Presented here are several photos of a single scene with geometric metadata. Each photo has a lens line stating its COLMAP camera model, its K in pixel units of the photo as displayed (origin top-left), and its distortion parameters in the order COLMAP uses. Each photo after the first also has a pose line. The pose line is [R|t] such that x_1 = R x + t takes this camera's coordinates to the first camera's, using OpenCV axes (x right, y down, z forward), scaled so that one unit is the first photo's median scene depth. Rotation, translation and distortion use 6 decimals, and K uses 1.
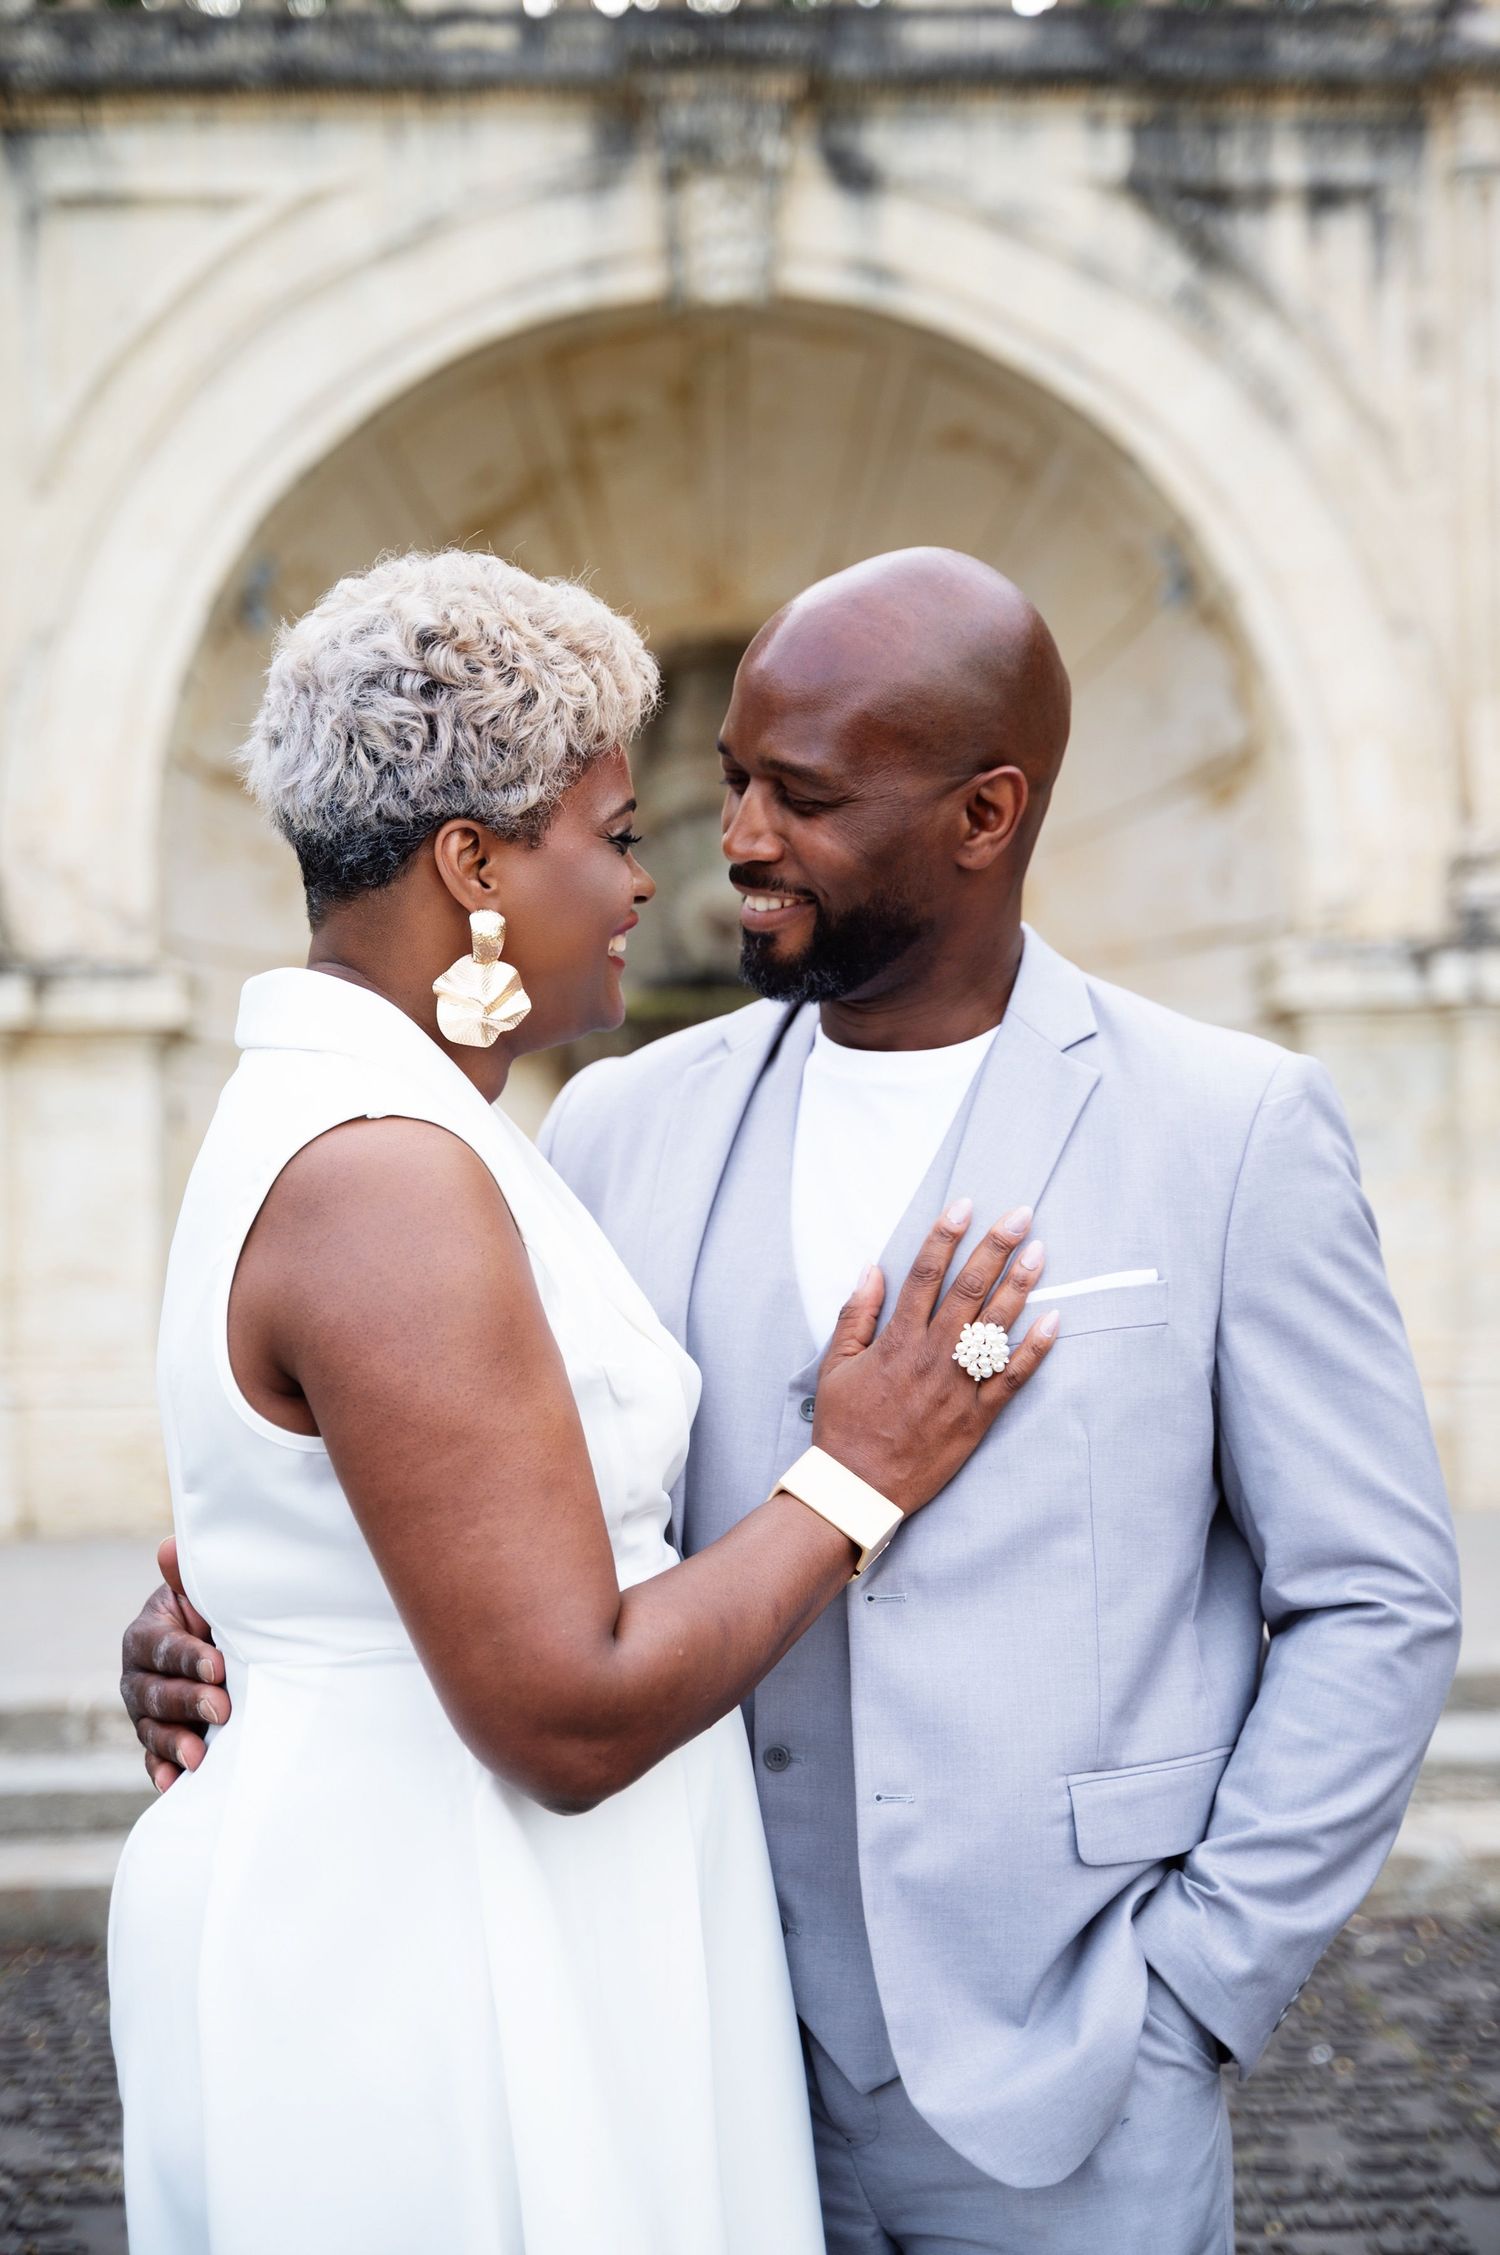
lens RADIAL K [[3643.3, 0, 750.0], [0, 3643.3, 1127.5], [0, 0, 1]] dist [0.021393, -0.076192]
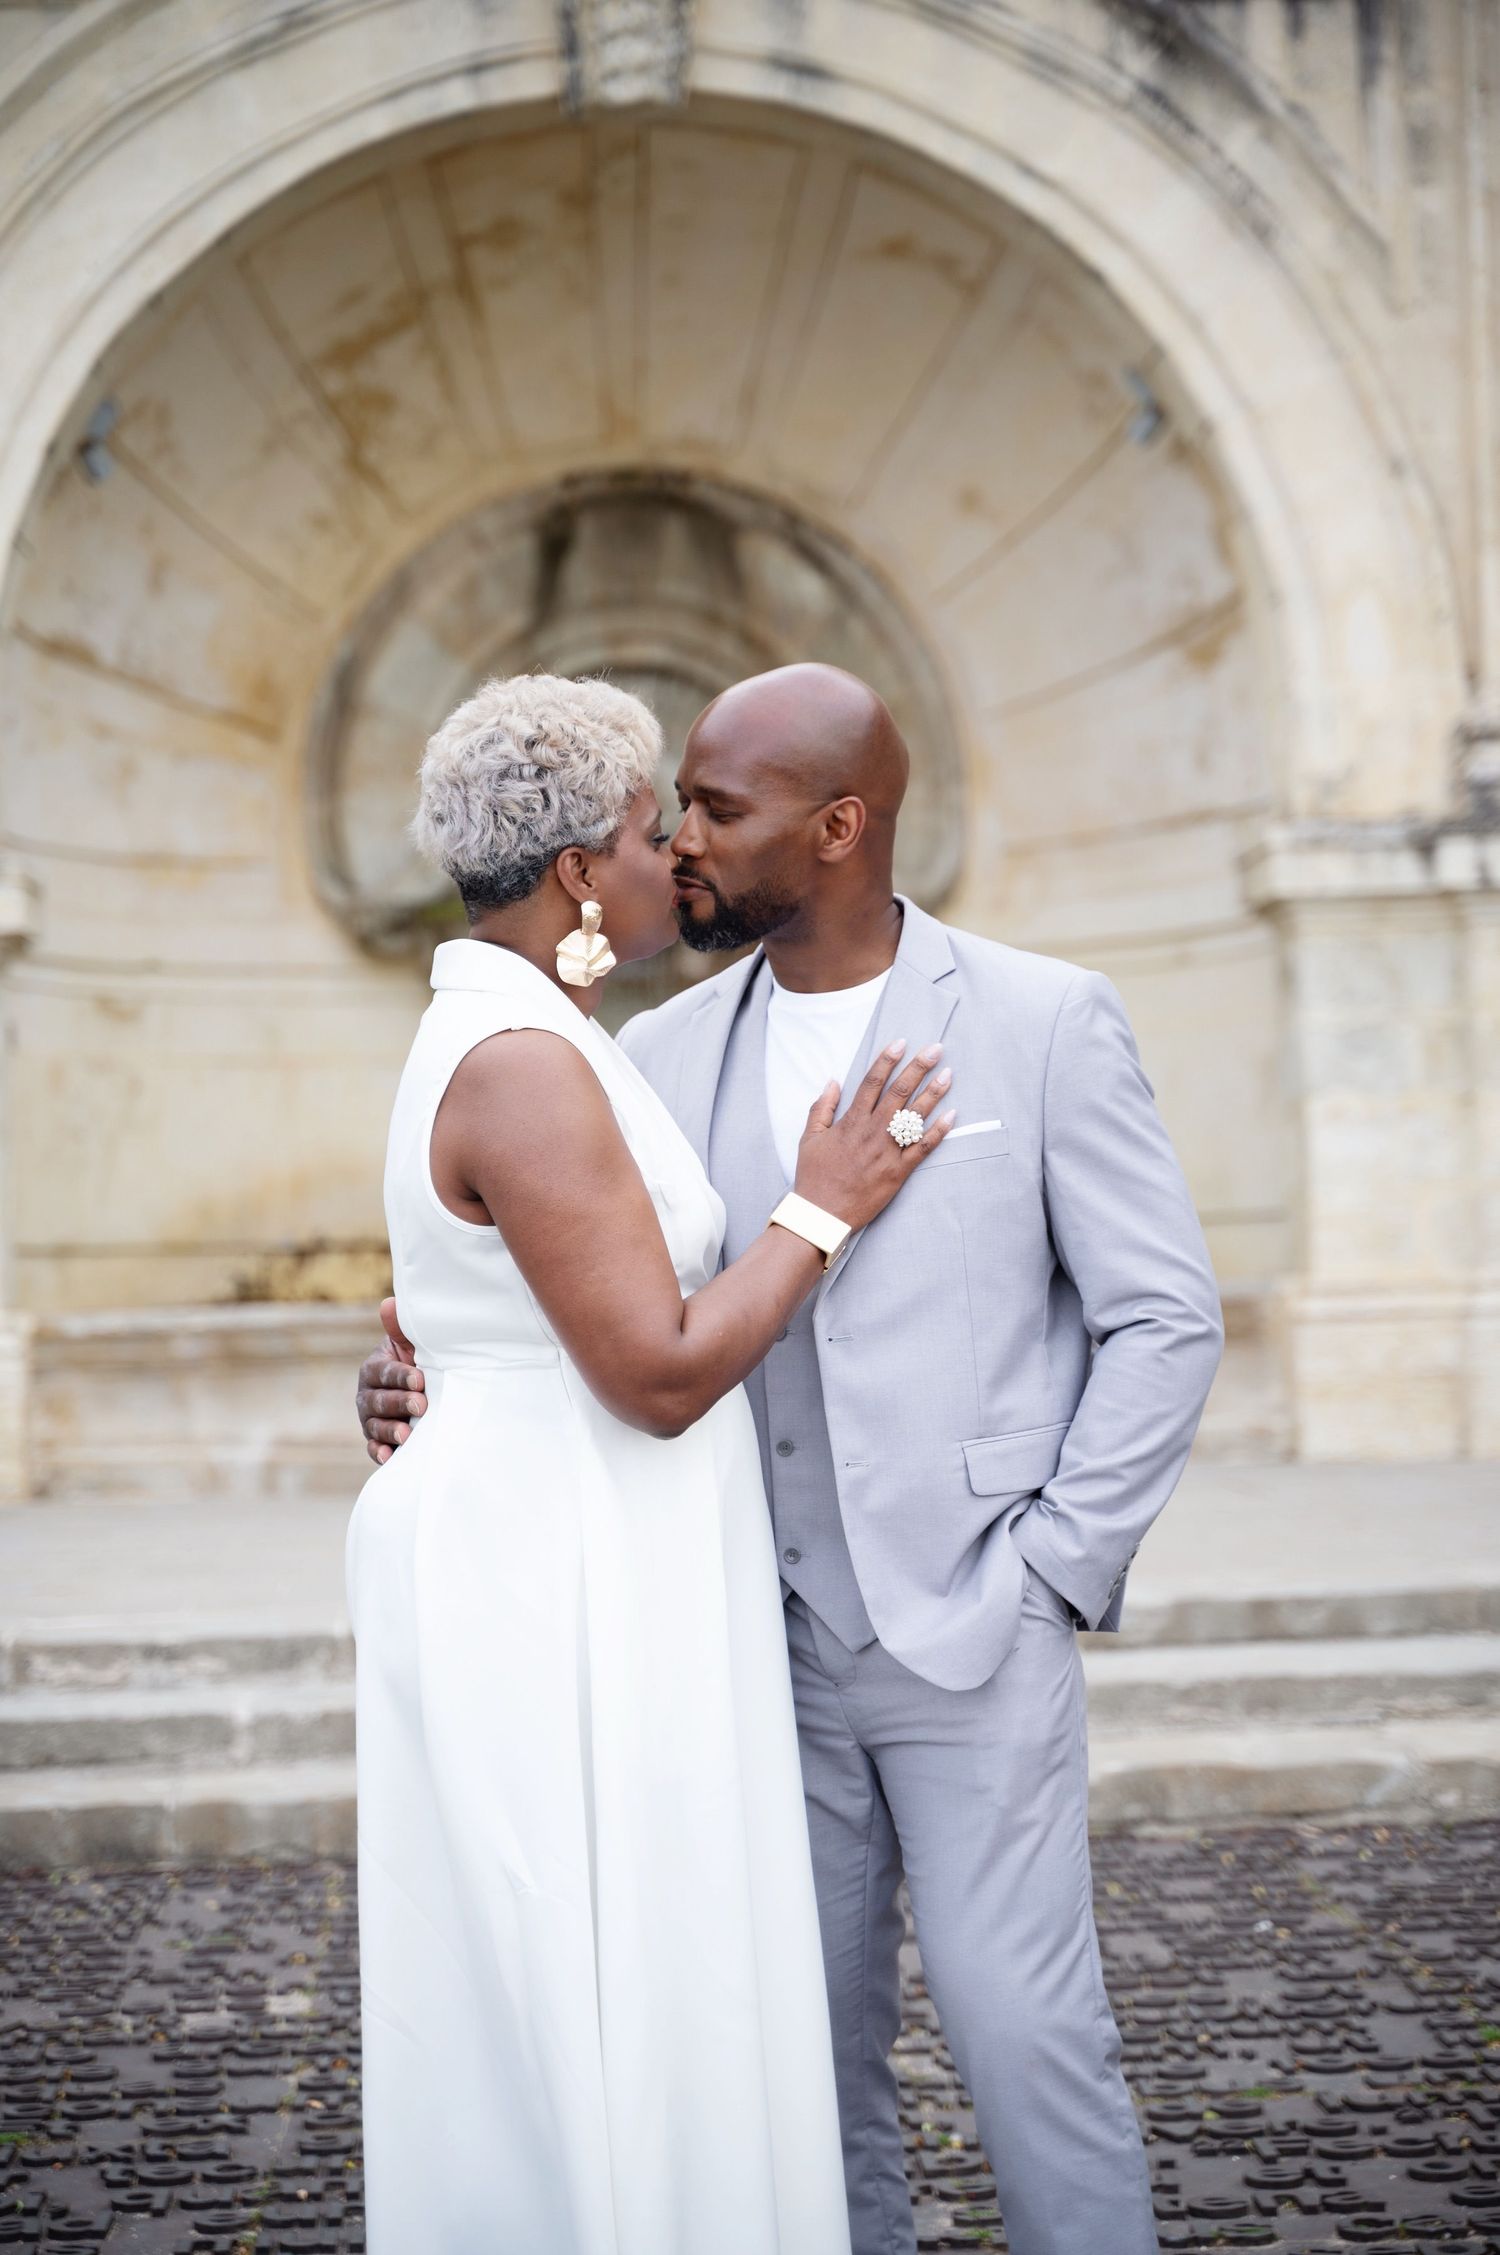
lens RADIAL K [[4746.9, 0, 750.0], [0, 4746.9, 1127.5], [0, 0, 1]] dist [0.023595, -0.736380]
pose [[0.999634, -0.011882, 0.024318, -0.008604], [0.011455, 0.999779, 0.017644, 0.000679], [-0.024522, -0.017359, 0.999549, -0.150395]]
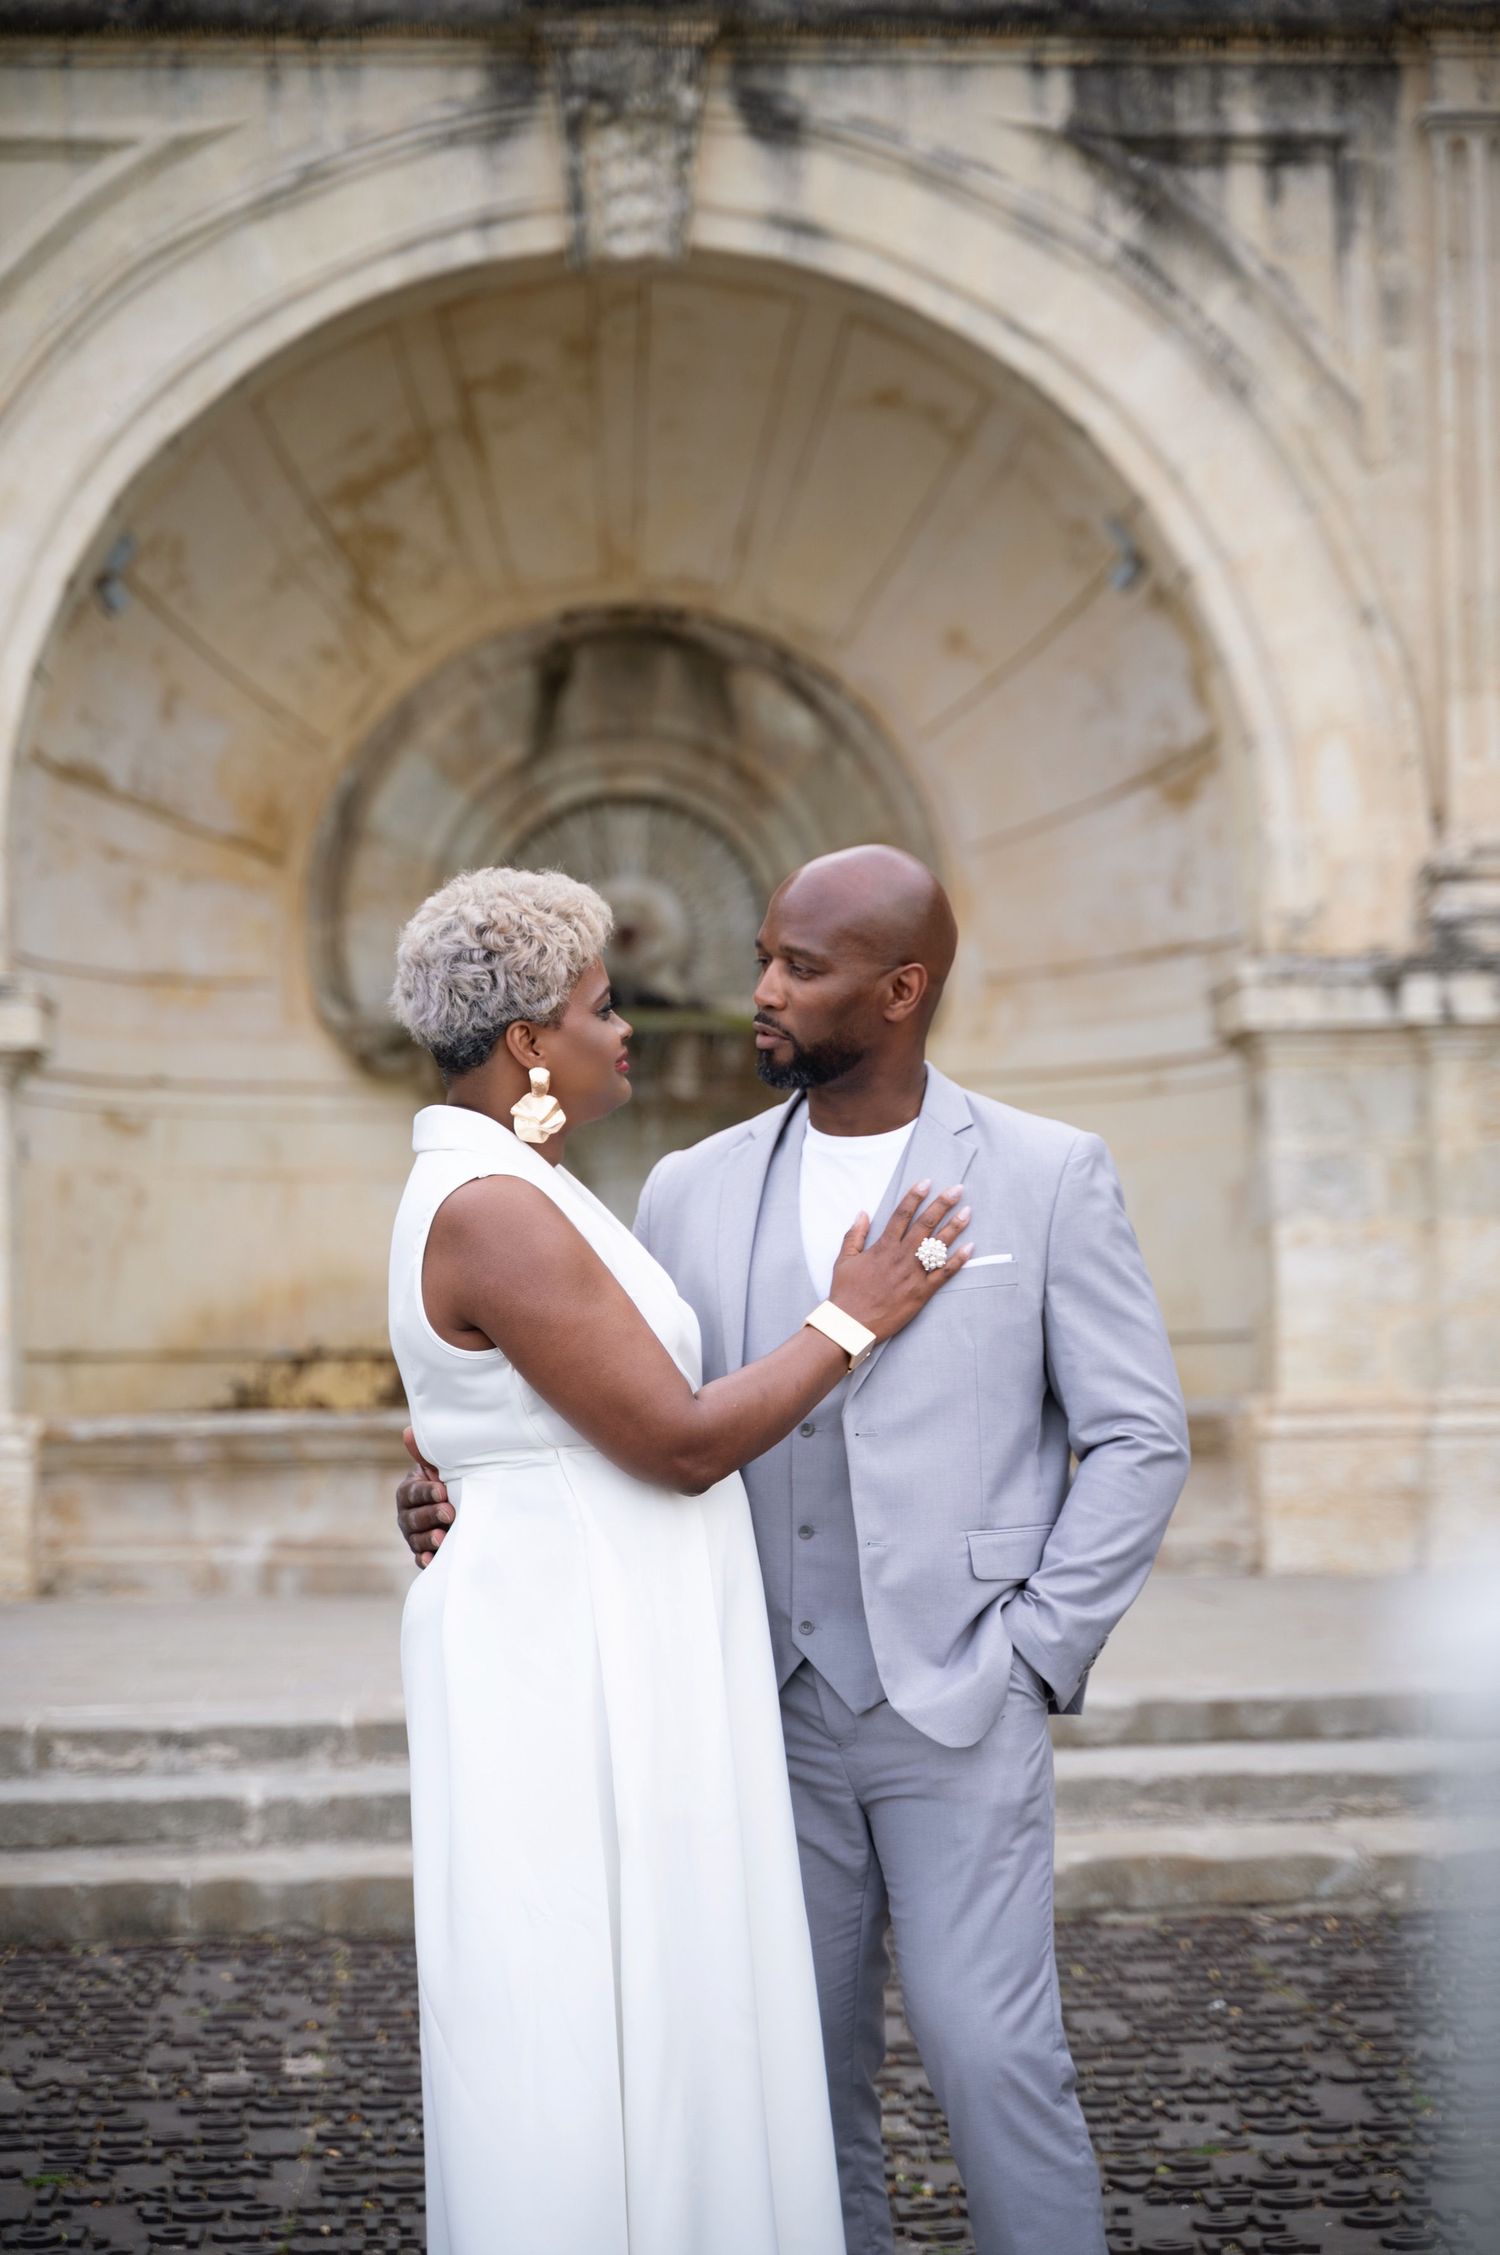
lens RADIAL K [[4746.9, 0, 750.0], [0, 4746.9, 1127.5], [0, 0, 1]] dist [0.023595, -0.736380]
pose [[0.999578, 0.000905, 0.029023, -0.011851], [-0.000726, 0.999981, -0.006192, -0.001208], [-0.029028, 0.006168, 0.999560, -0.191304]]
